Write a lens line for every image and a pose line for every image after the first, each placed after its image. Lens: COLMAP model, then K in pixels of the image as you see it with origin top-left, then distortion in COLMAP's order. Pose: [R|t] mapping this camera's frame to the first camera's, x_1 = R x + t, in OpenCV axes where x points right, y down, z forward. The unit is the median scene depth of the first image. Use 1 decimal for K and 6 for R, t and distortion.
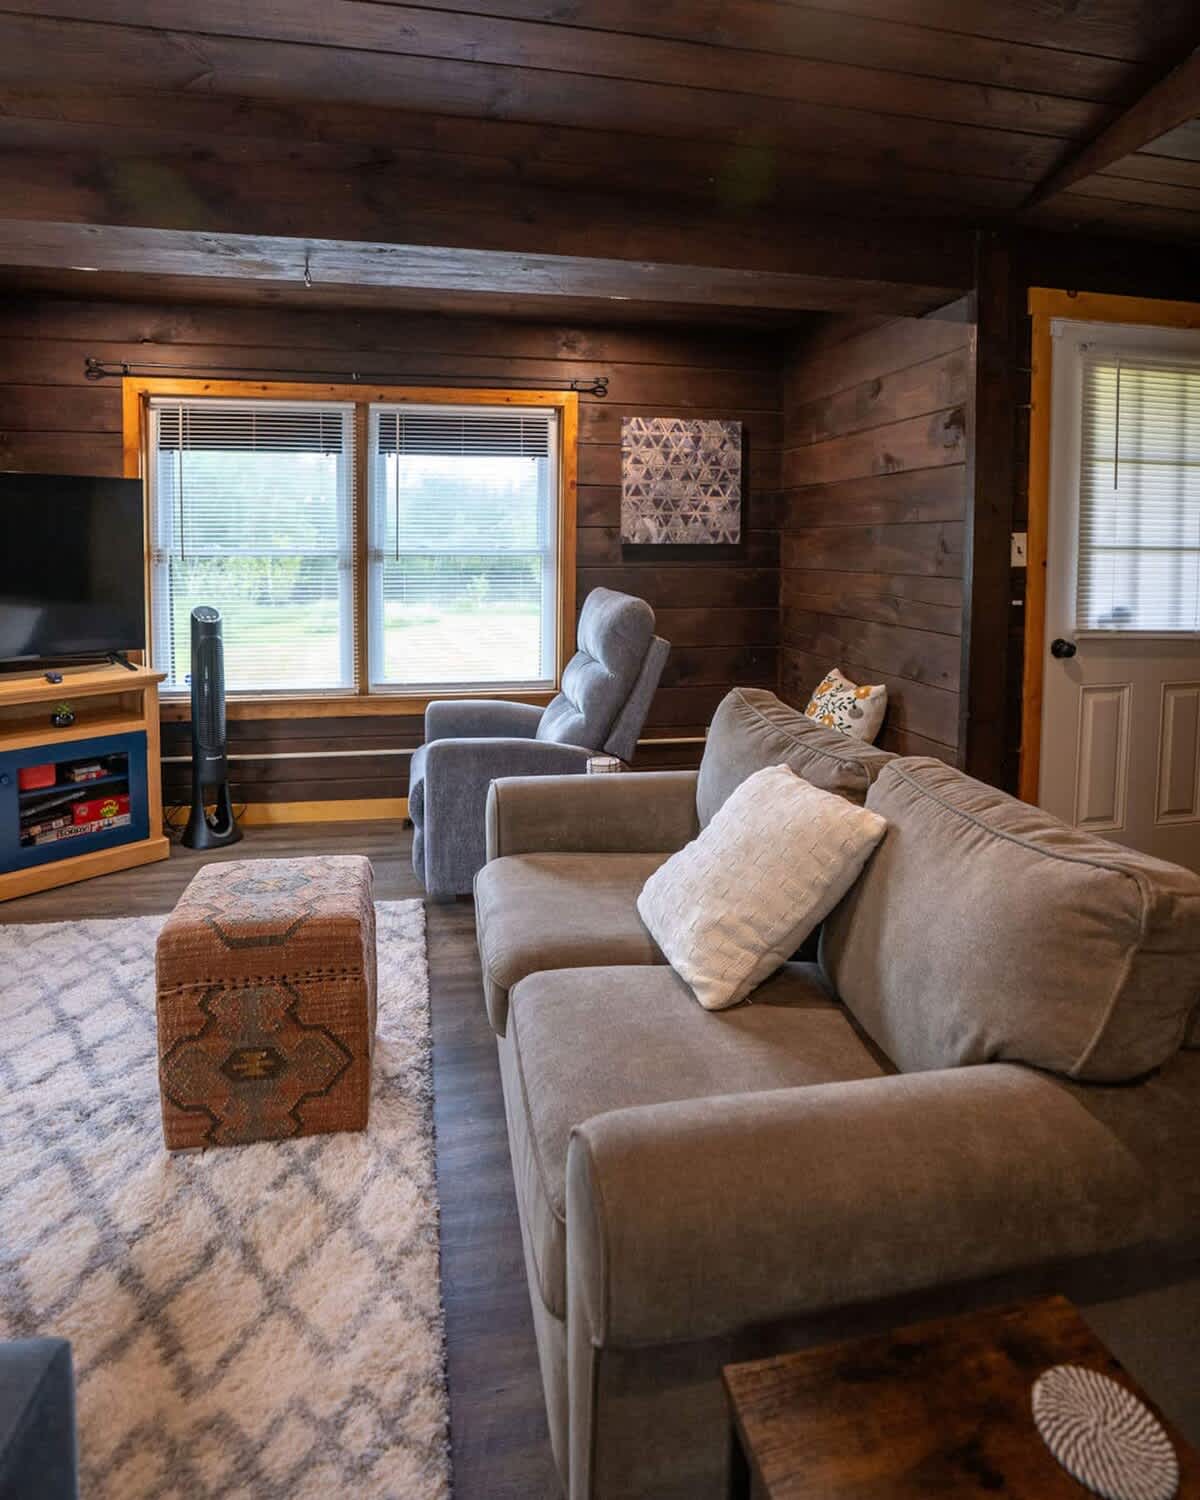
lens RADIAL K [[986.6, 0, 600.0], [0, 986.6, 750.0], [0, 0, 1]] dist [-0.031682, -0.000030]
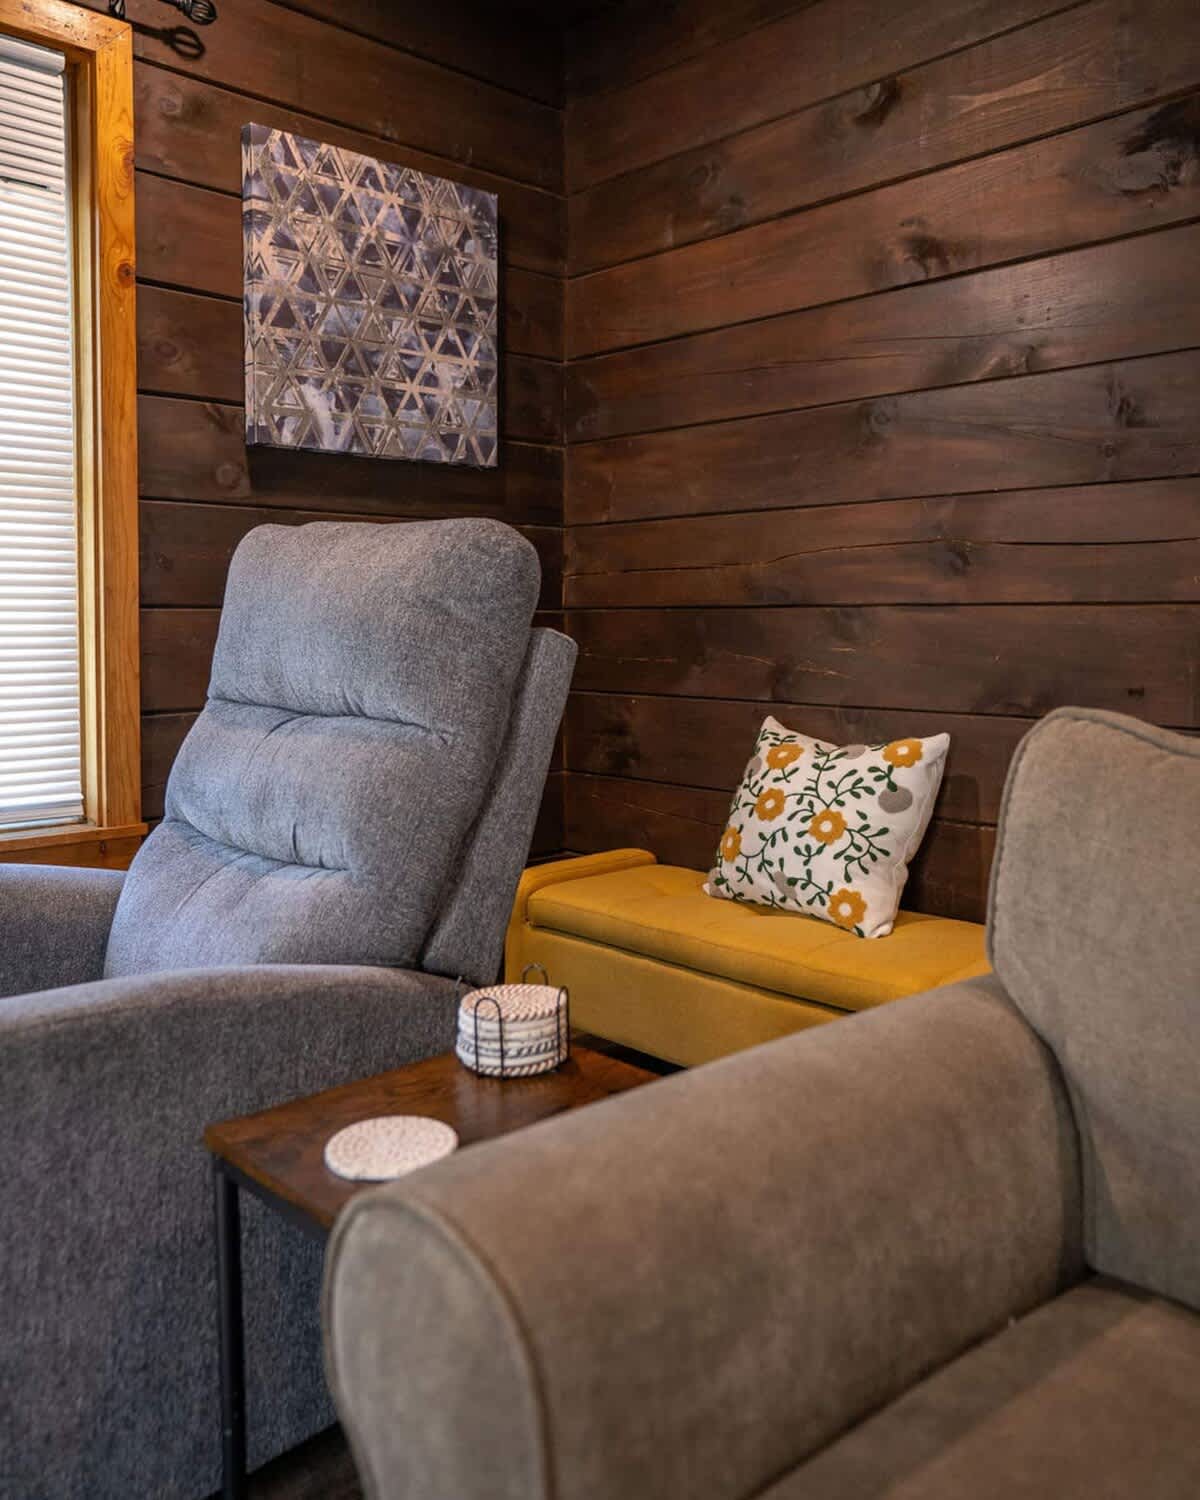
lens RADIAL K [[1250.3, 0, 600.0], [0, 1250.3, 750.0], [0, 0, 1]] dist [-0.004969, 0.006890]
pose [[0.834519, -0.060811, 0.547613, -0.148471], [0.127180, 0.988311, -0.084062, -0.026009], [-0.536100, 0.139797, 0.832499, 0.529431]]
